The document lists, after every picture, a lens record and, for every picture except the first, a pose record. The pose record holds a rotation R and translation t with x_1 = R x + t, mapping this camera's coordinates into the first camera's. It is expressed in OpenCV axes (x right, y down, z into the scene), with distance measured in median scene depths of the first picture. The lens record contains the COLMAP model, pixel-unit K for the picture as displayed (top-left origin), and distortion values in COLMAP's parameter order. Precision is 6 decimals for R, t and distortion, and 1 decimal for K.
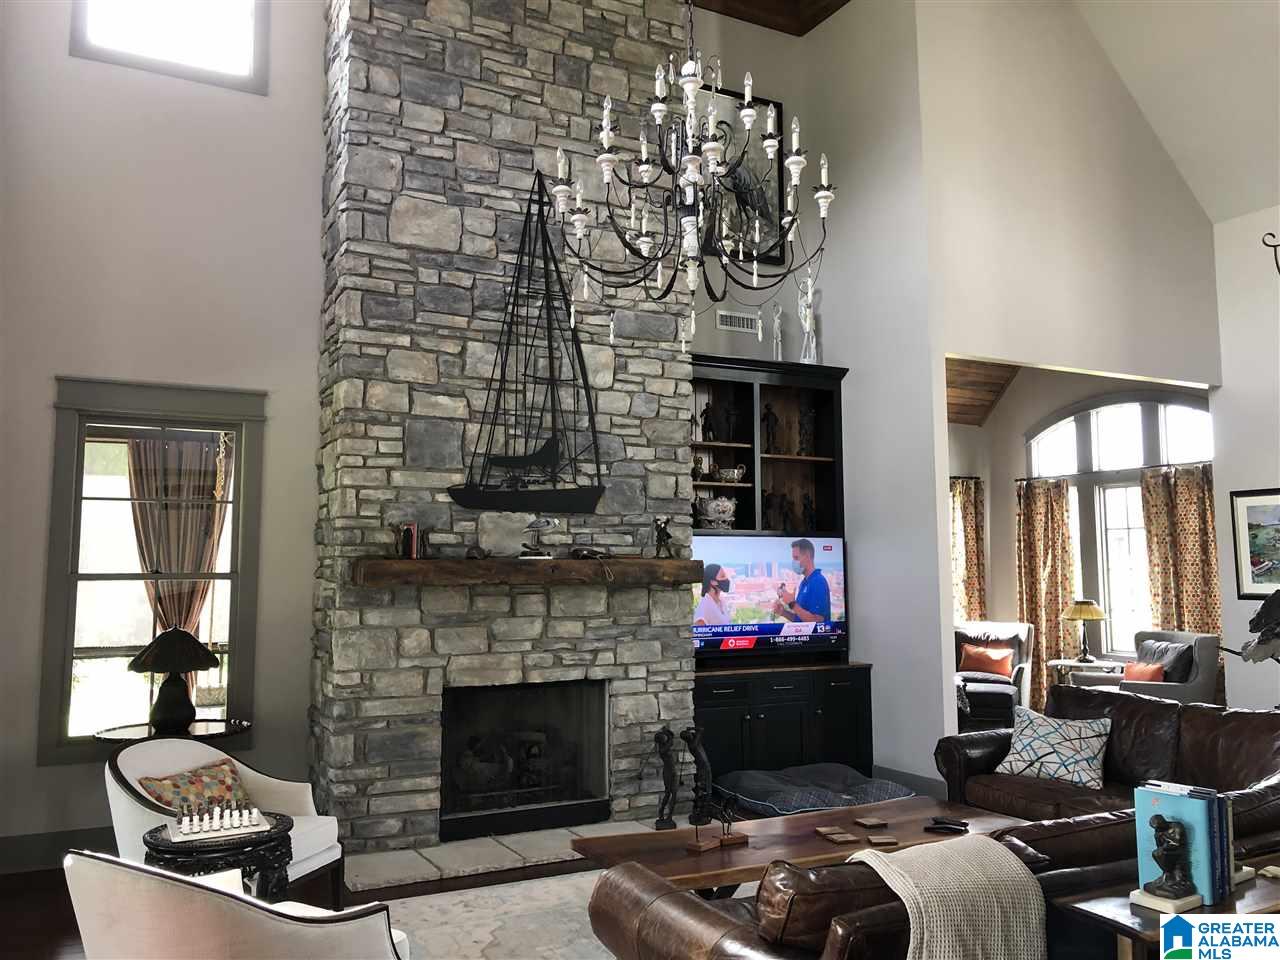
lens RADIAL K [[1053.8, 0, 640.0], [0, 1053.8, 465.1], [0, 0, 1]] dist [0.050541, -0.064997]
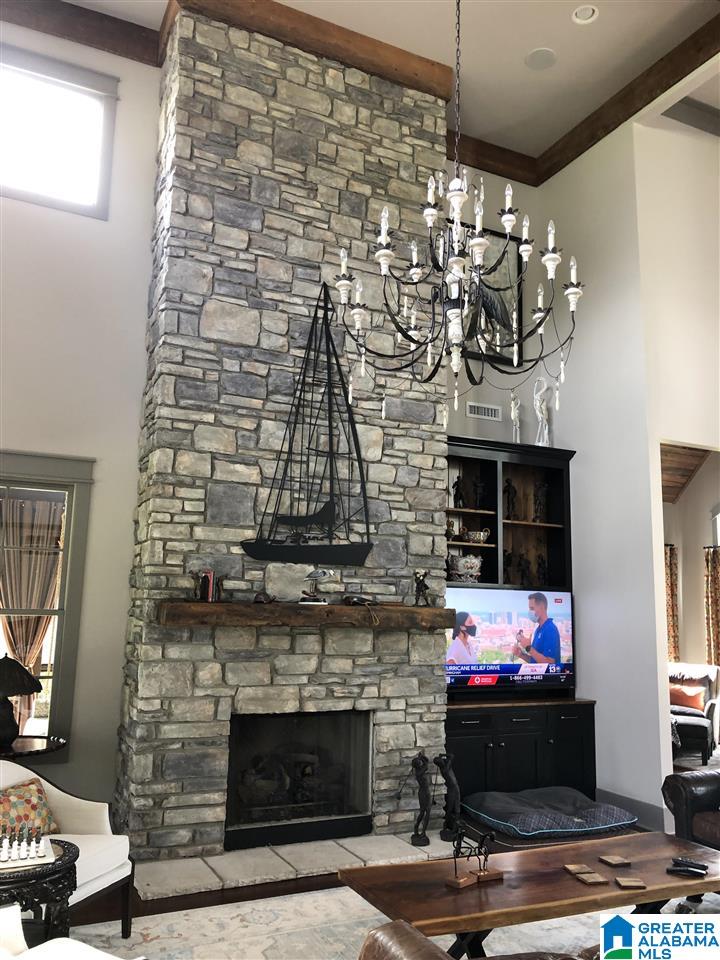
lens RADIAL K [[790.4, 0, 363.9], [0, 790.4, 478.9], [0, 0, 1]] dist [0.050541, -0.064997]
pose [[0.998993, 0.019817, -0.040243, -0.009662], [-0.022344, 0.997740, -0.063363, 0.004020], [0.038897, 0.064198, 0.997179, 0.109719]]
